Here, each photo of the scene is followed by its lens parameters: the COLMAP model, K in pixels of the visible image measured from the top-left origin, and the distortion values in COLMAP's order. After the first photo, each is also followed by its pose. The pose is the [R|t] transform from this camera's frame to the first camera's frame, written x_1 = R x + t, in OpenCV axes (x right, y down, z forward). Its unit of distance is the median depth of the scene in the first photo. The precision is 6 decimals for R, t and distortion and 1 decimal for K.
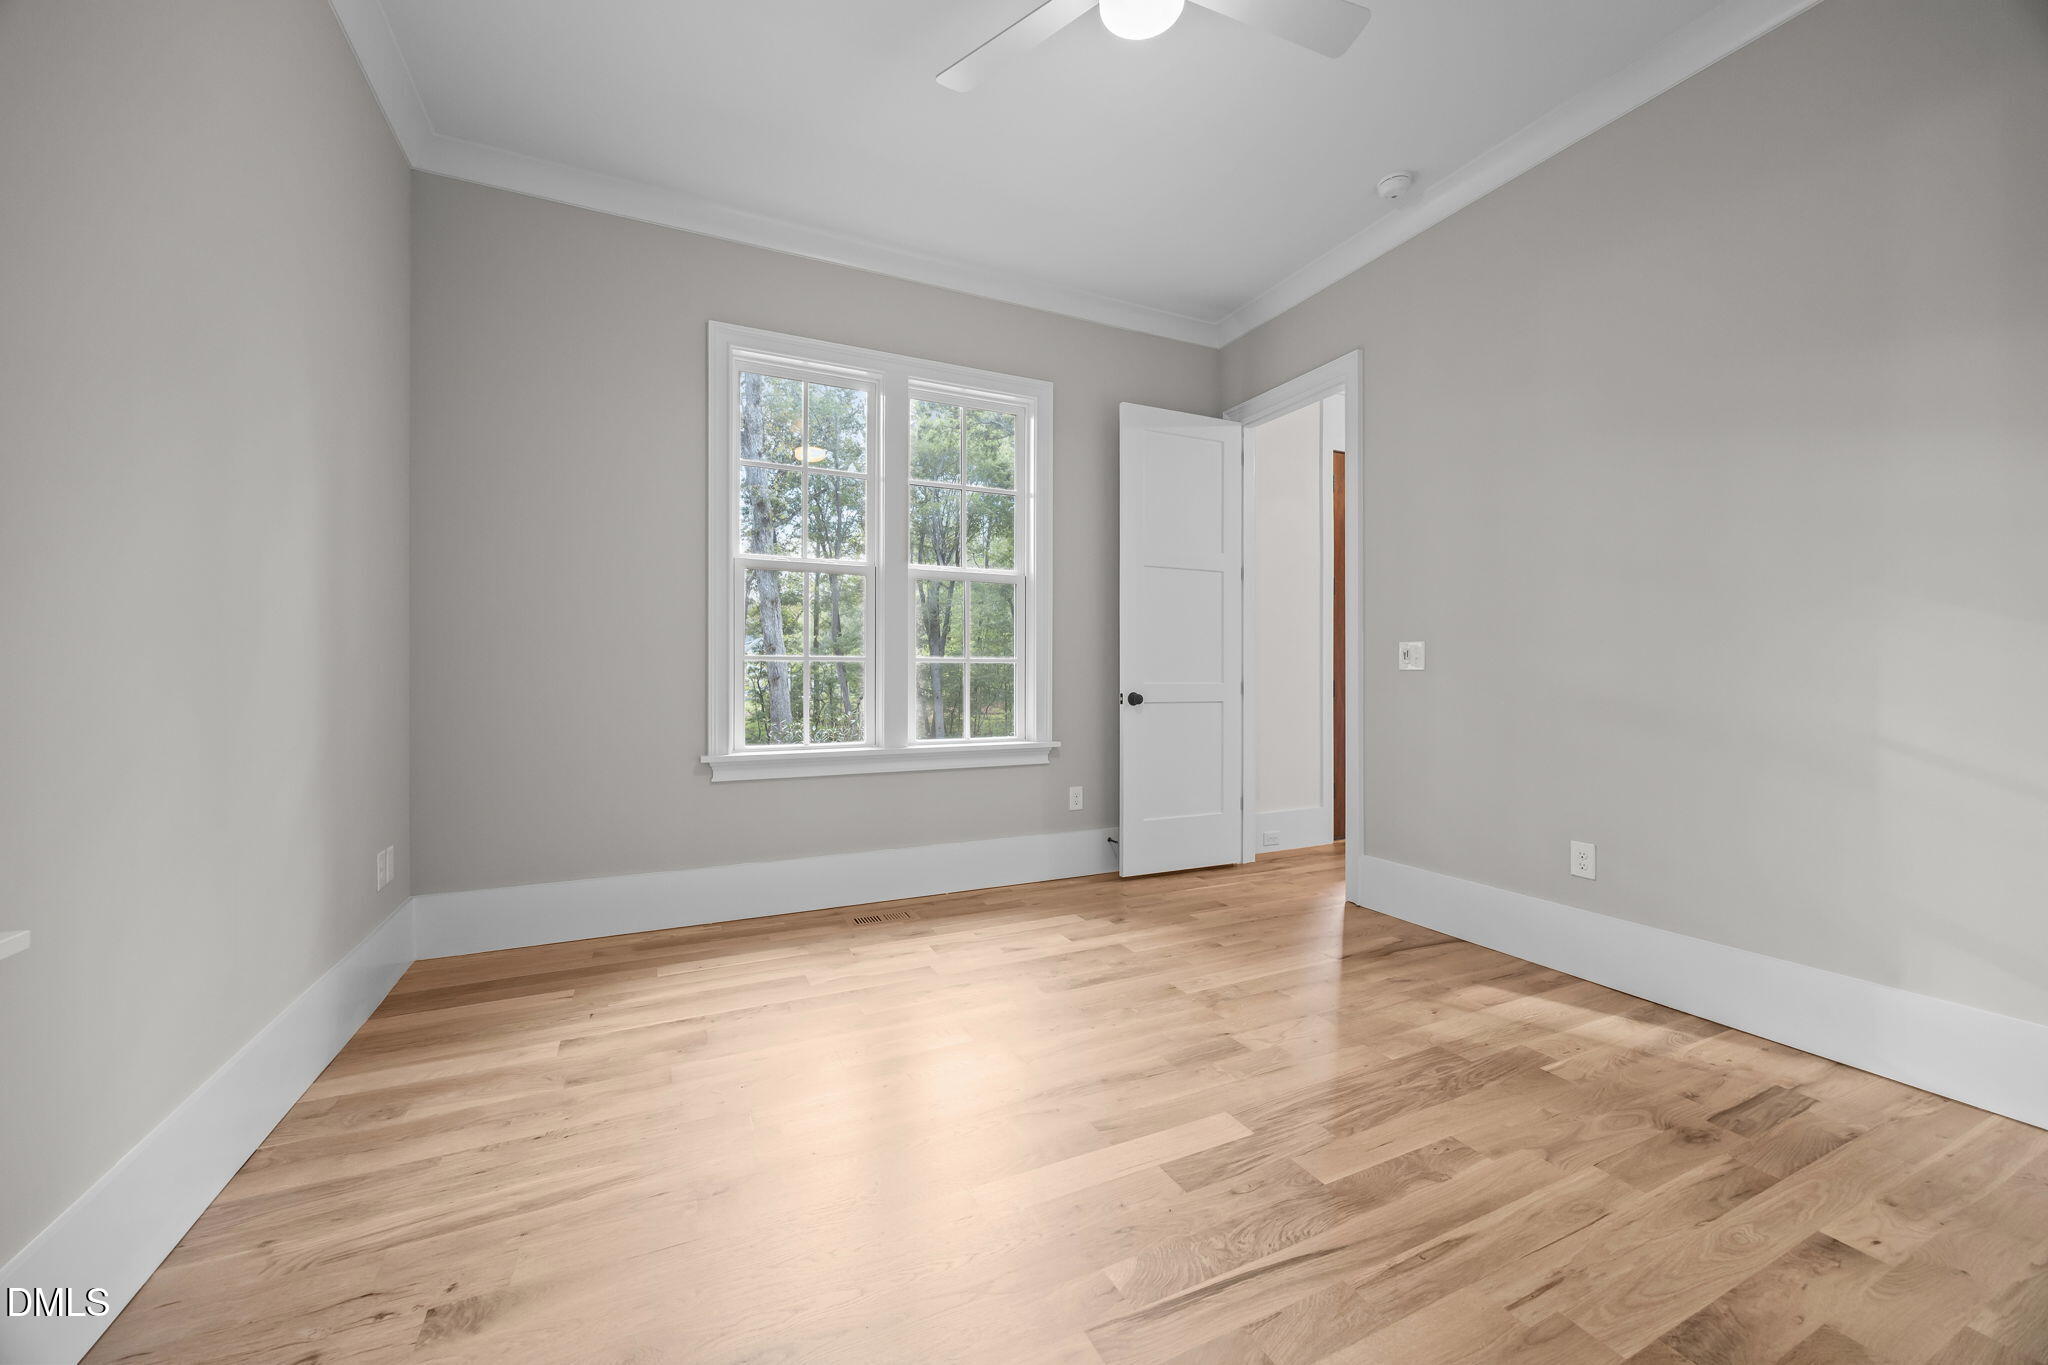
lens RADIAL K [[790.9, 0, 1023.9], [0, 790.9, 678.5], [0, 0, 1]] dist [0.003590, 0.000189]
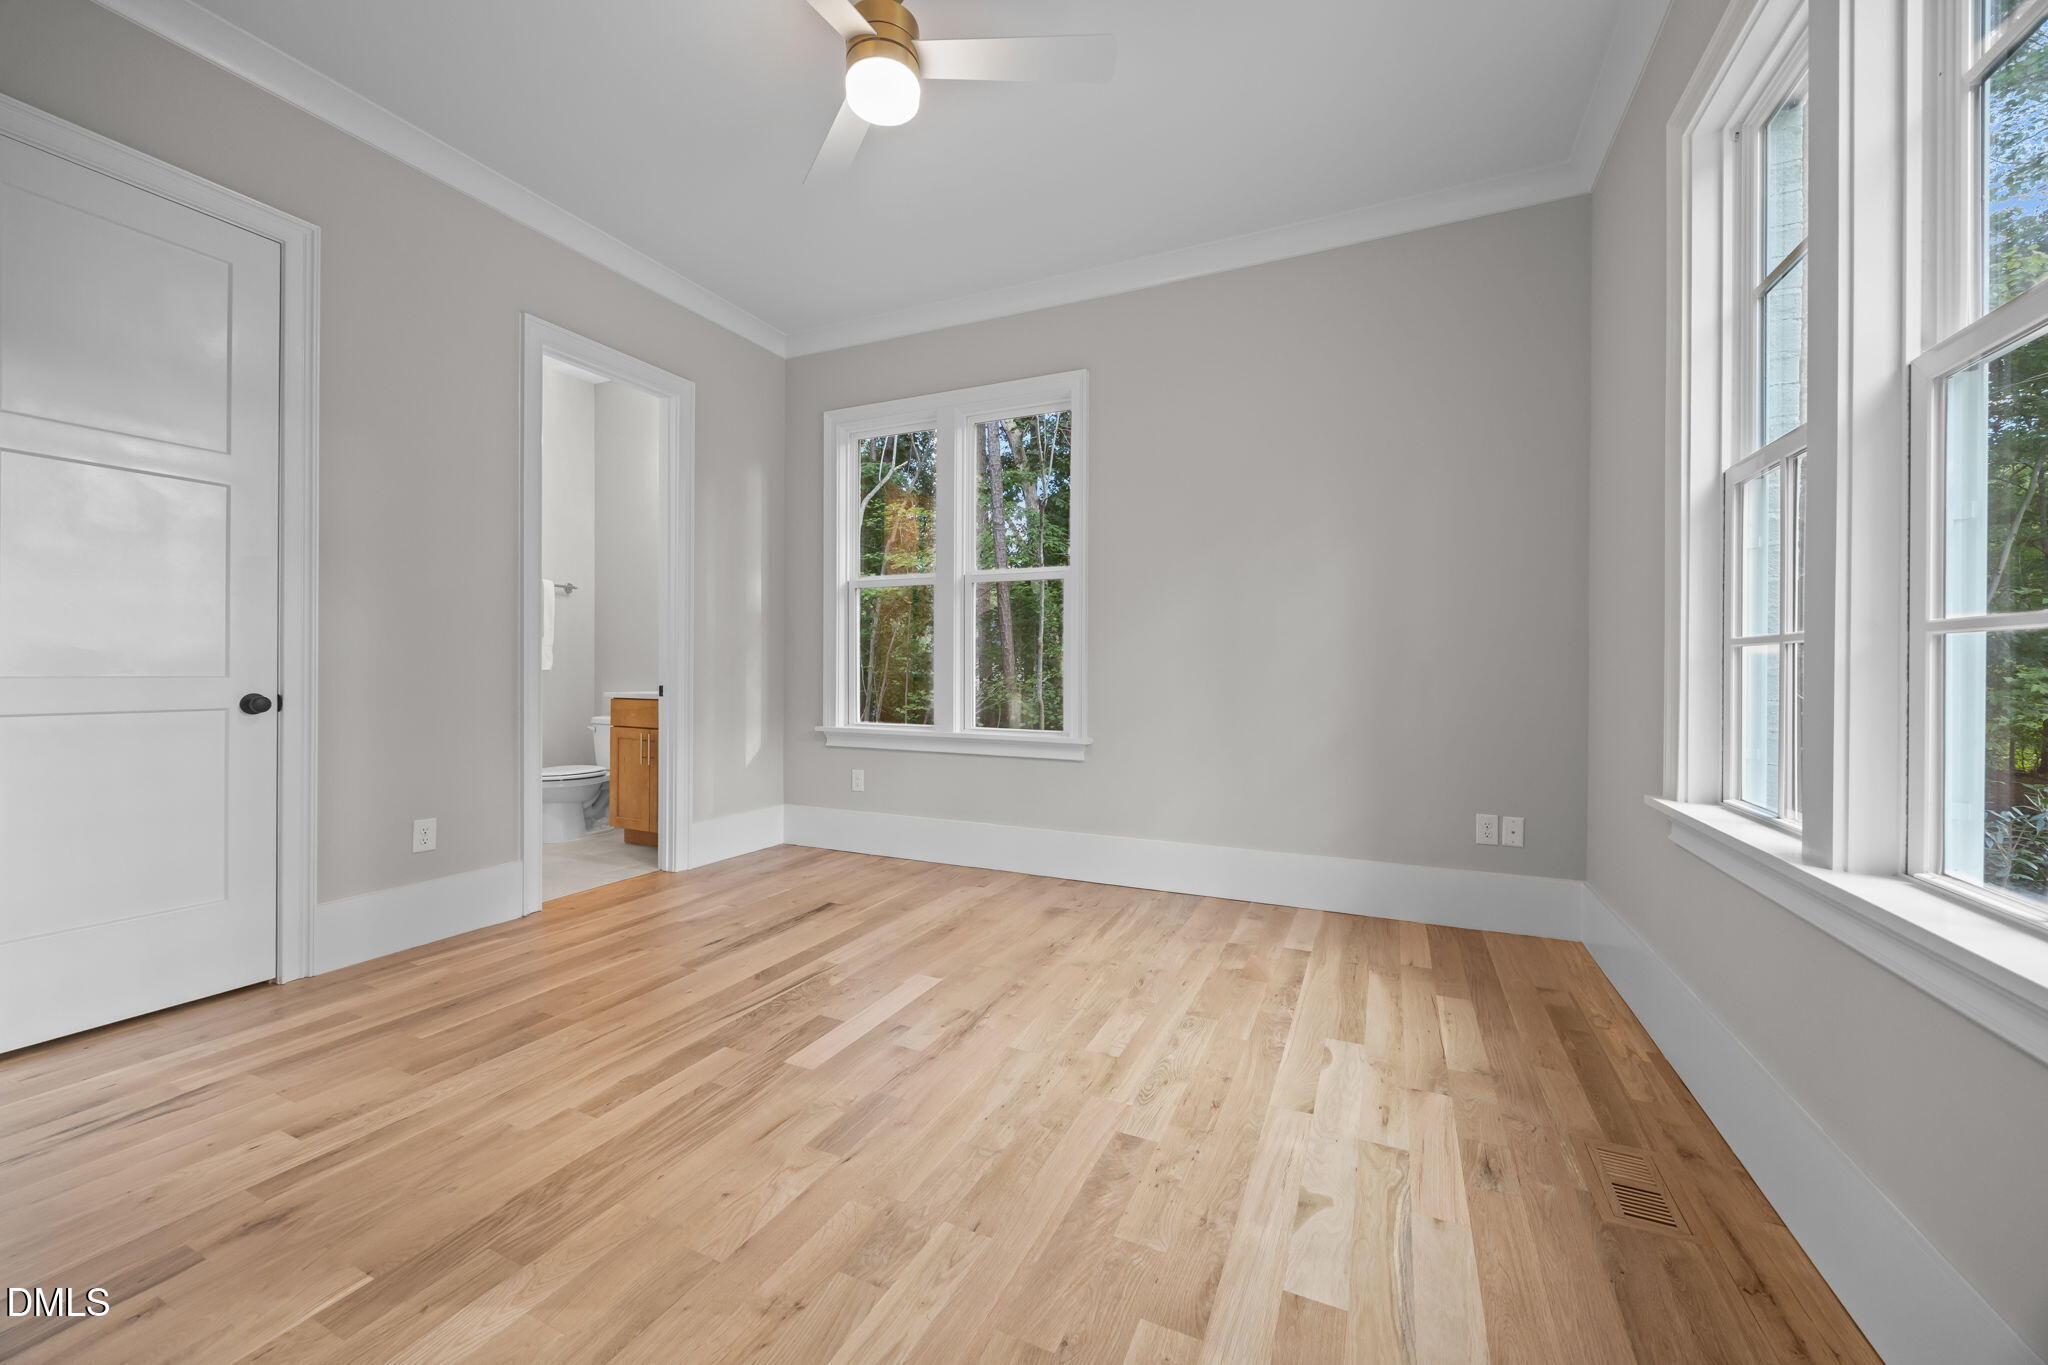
lens RADIAL K [[790.9, 0, 1024.2], [0, 790.9, 674.4], [0, 0, 1]] dist [0.003590, 0.000189]
pose [[-0.771921, 0.000498, -0.635718, 0.704858], [-0.004898, 0.999965, 0.006730, -0.005787], [0.635699, 0.008309, -0.771892, 1.973844]]
